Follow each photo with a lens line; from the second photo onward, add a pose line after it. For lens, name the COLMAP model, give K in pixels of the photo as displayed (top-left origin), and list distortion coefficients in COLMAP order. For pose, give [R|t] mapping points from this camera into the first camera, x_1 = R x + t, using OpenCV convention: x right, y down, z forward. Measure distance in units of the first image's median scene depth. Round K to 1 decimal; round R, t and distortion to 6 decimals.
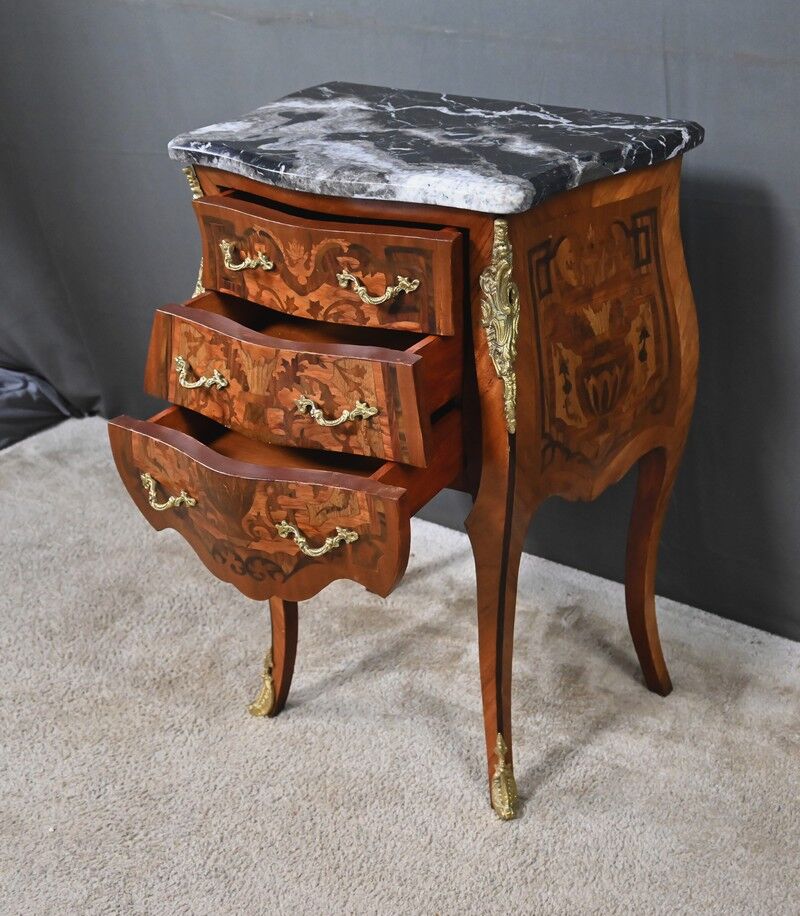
lens RADIAL K [[1232.6, 0, 502.8], [0, 1232.6, 459.0], [0, 0, 1]] dist [0.023405, 0.013676]
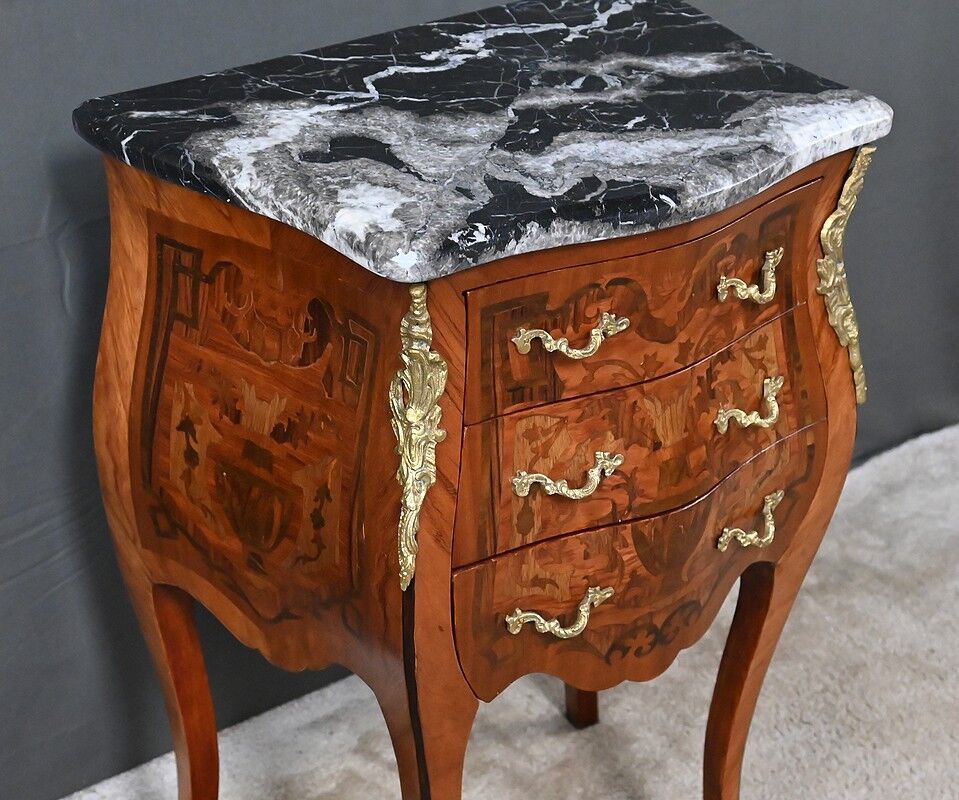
lens RADIAL K [[2012.2, 0, 480.5], [0, 2012.2, 512.7], [0, 0, 1]] dist [-0.010002, 0.164413]
pose [[0.333479, -0.475232, 0.814215, -1.080665], [0.410157, 0.850768, 0.328579, -0.453180], [-0.848860, 0.224382, 0.478634, 0.575563]]
